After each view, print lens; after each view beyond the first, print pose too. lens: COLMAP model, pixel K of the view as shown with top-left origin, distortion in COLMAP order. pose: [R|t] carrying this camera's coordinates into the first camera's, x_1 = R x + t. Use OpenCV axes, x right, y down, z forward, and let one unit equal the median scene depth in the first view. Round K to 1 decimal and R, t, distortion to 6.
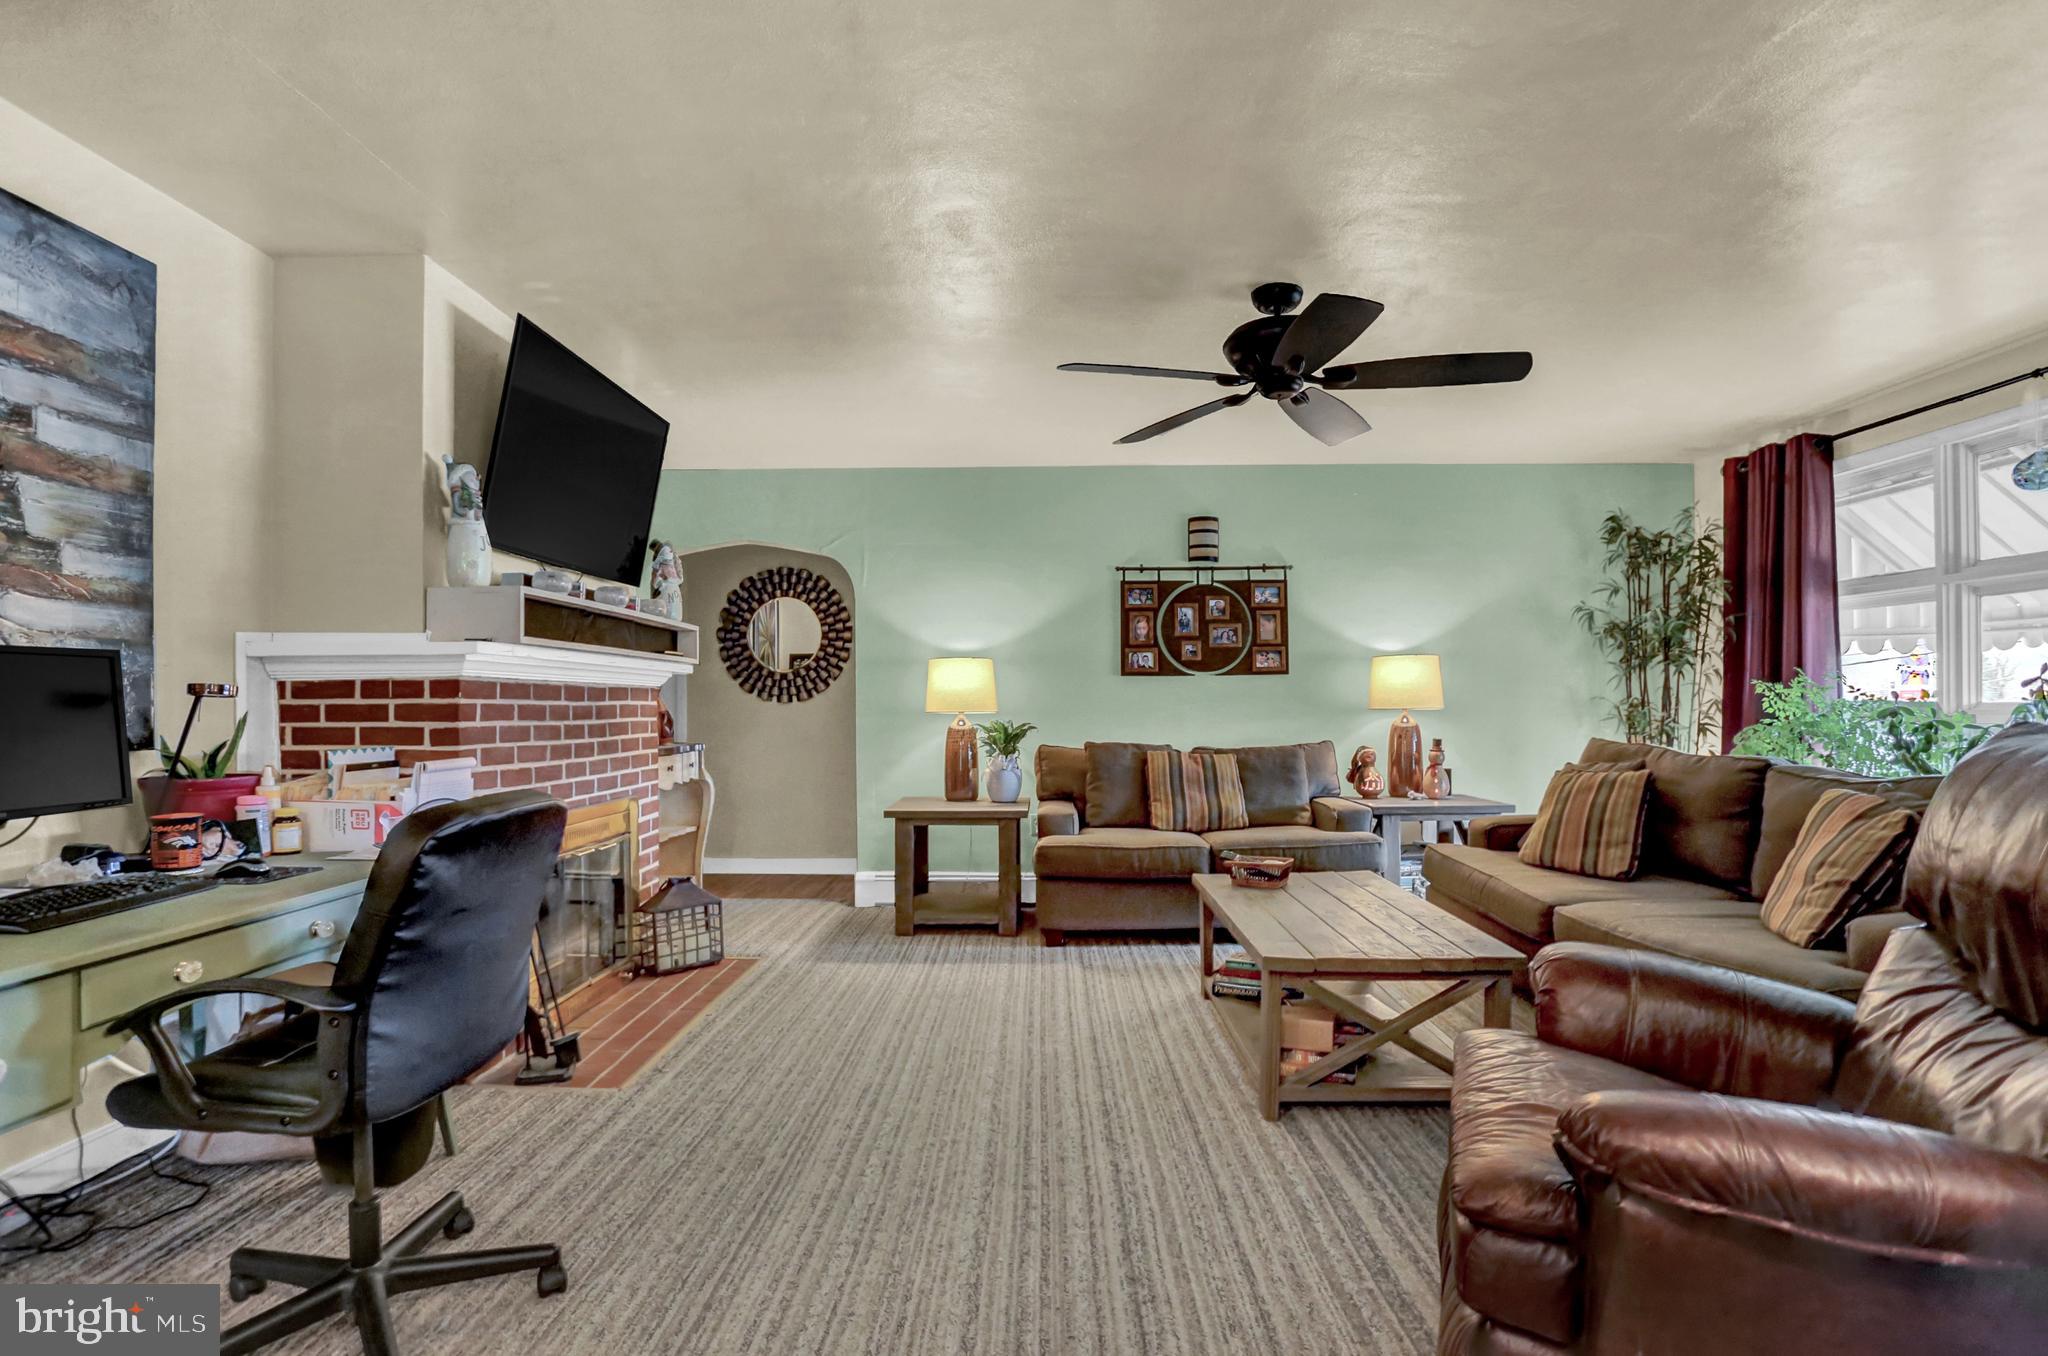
lens RADIAL K [[1007.7, 0, 1029.1], [0, 1007.7, 701.5], [0, 0, 1]] dist [-0.068202, 0.024890]
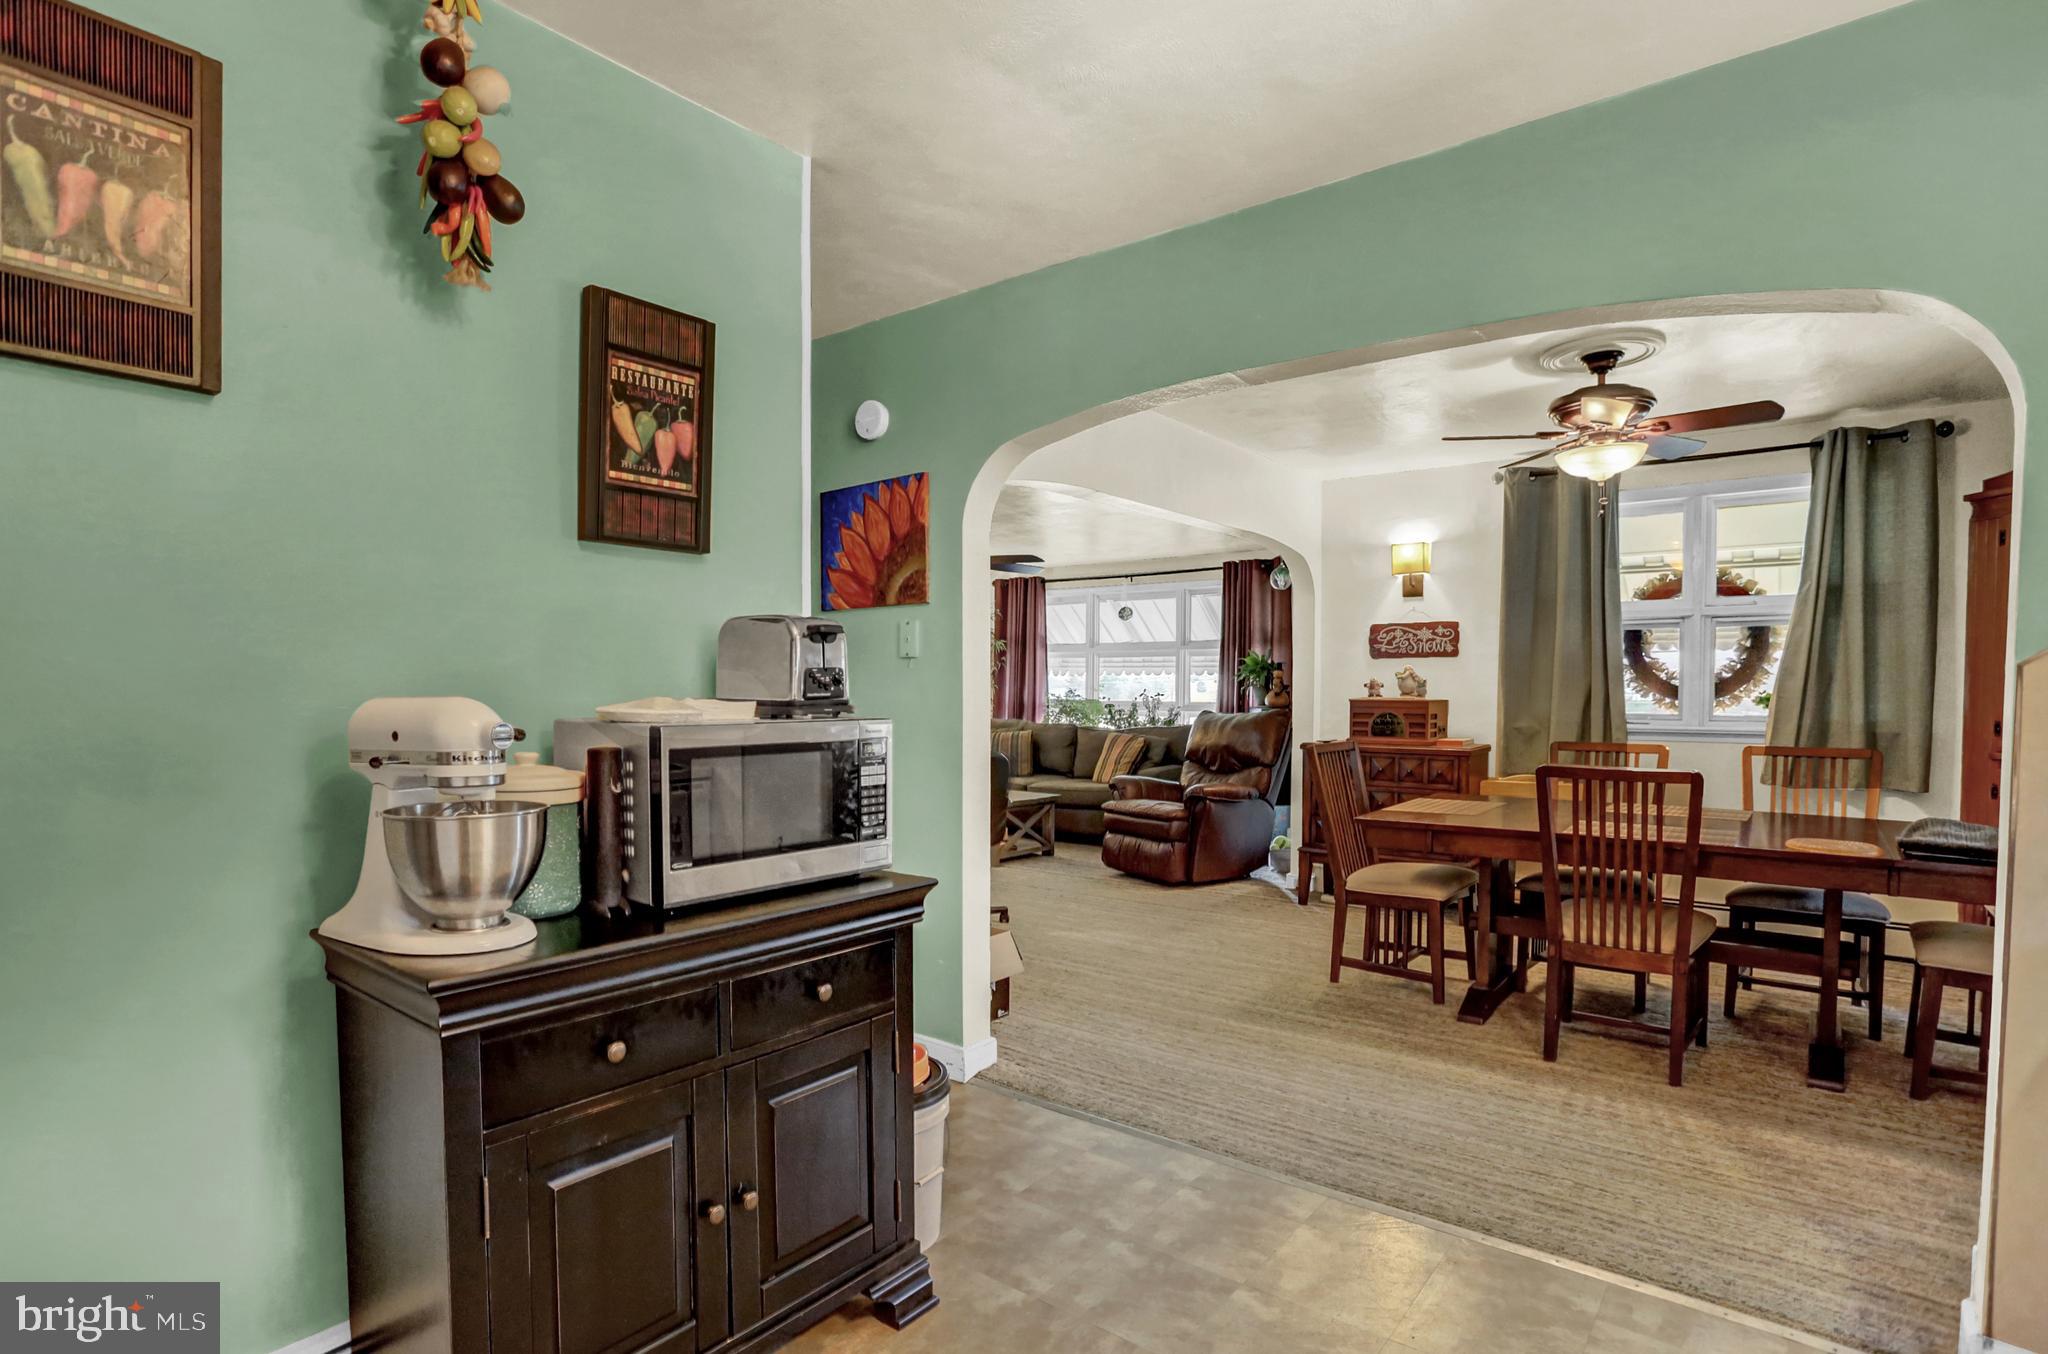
lens RADIAL K [[1007.7, 0, 1029.1], [0, 1007.7, 700.5], [0, 0, 1]] dist [-0.068202, 0.024890]
pose [[0.600900, -0.005000, 0.799308, -0.914713], [-0.008993, 0.999875, 0.013016, -0.022590], [-0.799273, -0.015009, 0.600780, -0.310622]]
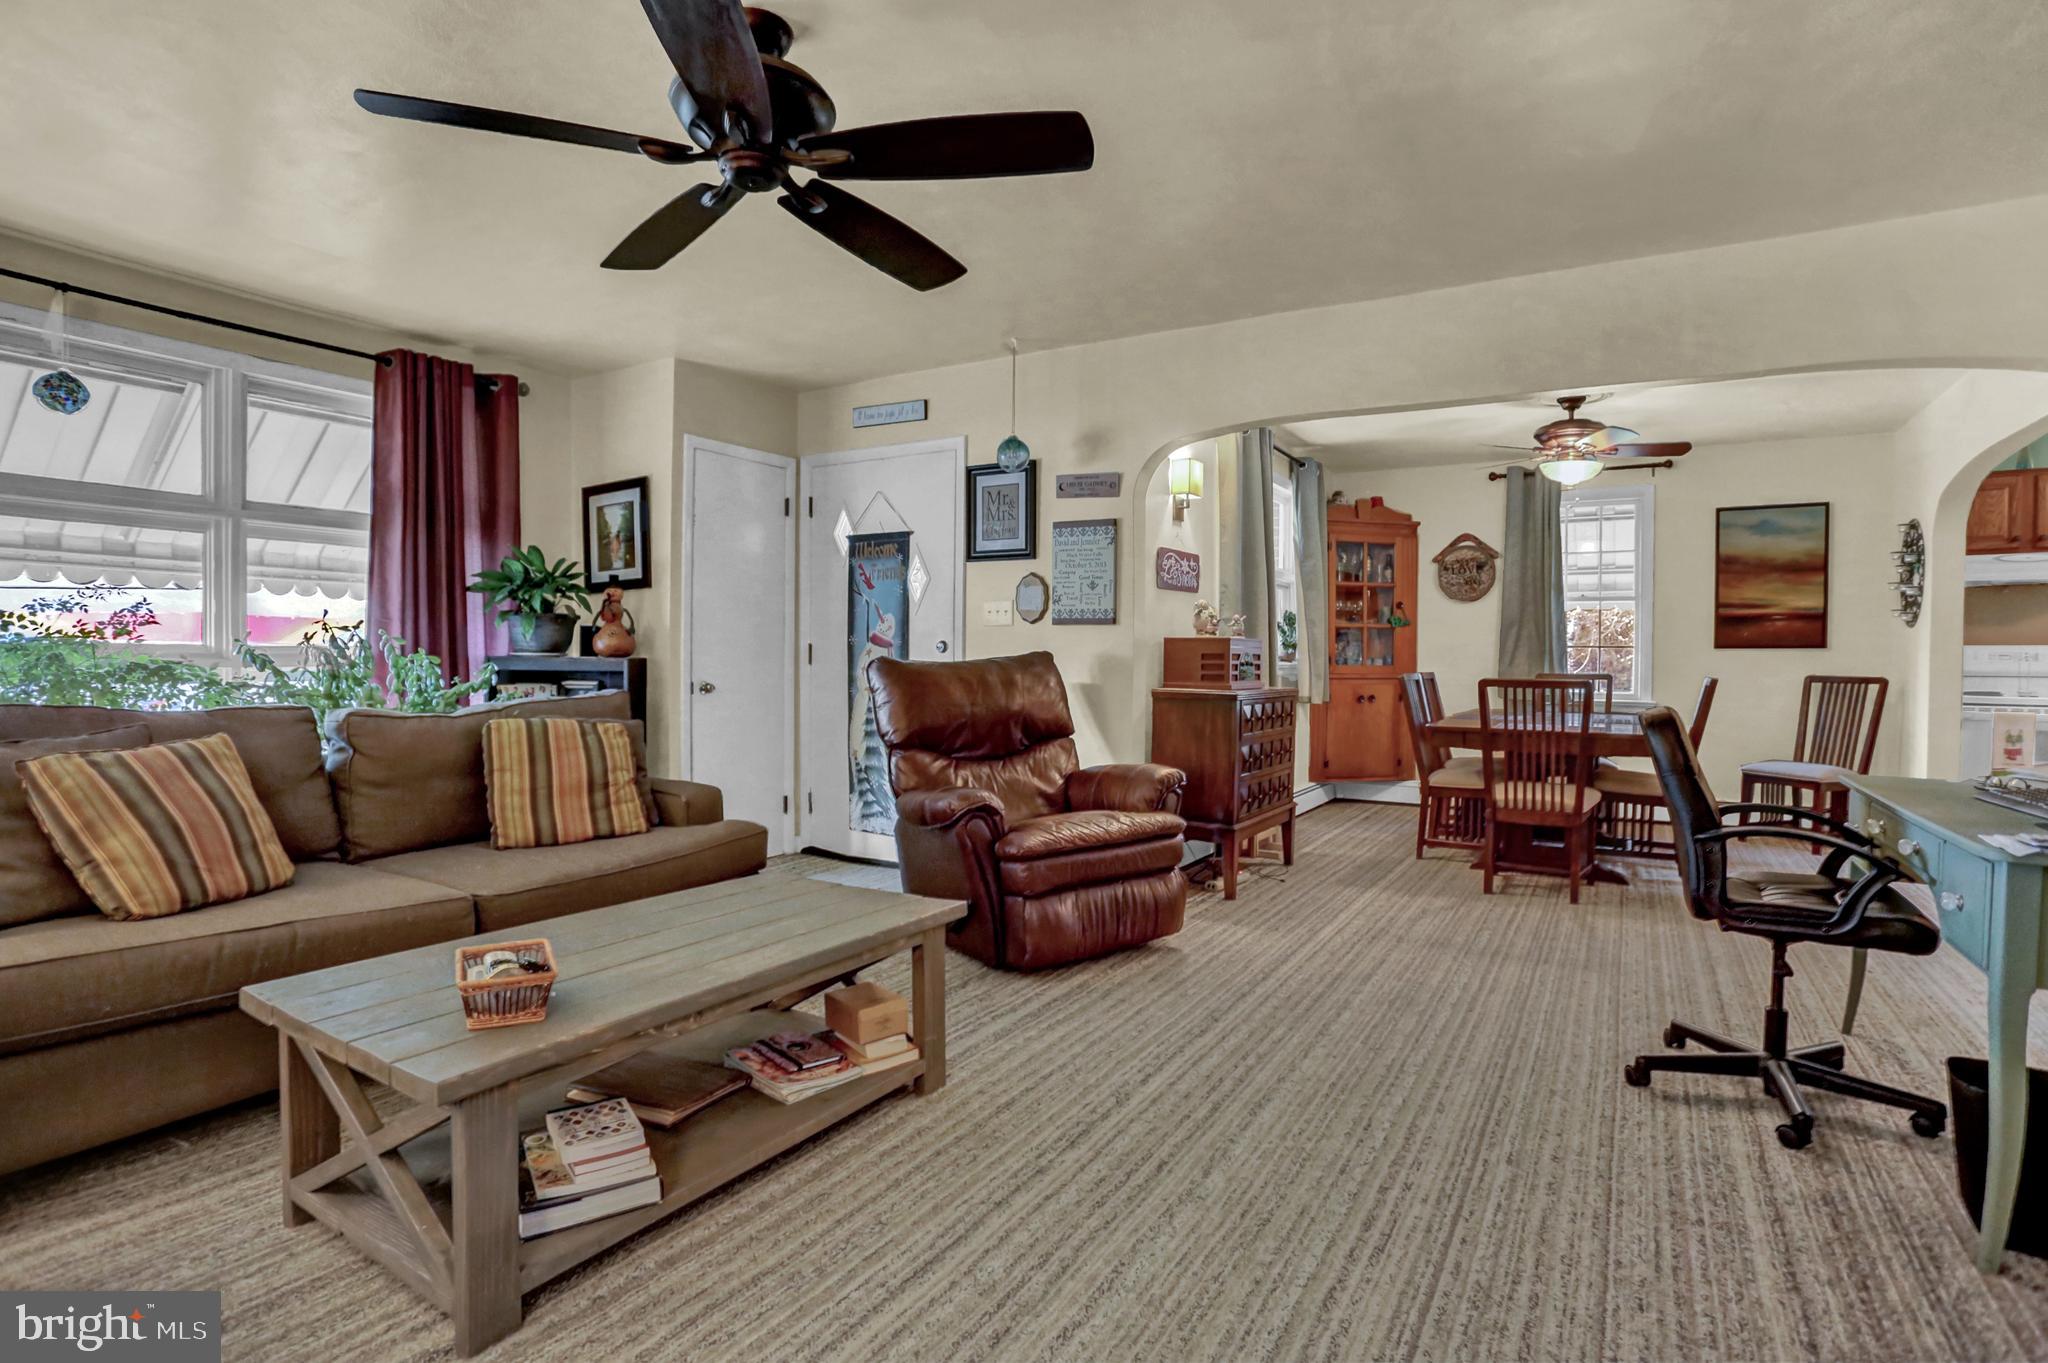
lens RADIAL K [[1007.7, 0, 1029.1], [0, 1007.7, 705.0], [0, 0, 1]] dist [-0.068202, 0.024890]
pose [[-0.860652, -0.025065, 0.508576, -0.159156], [-0.005727, 0.999201, 0.039553, 0.012888], [-0.509161, 0.031129, -0.860108, 0.927770]]
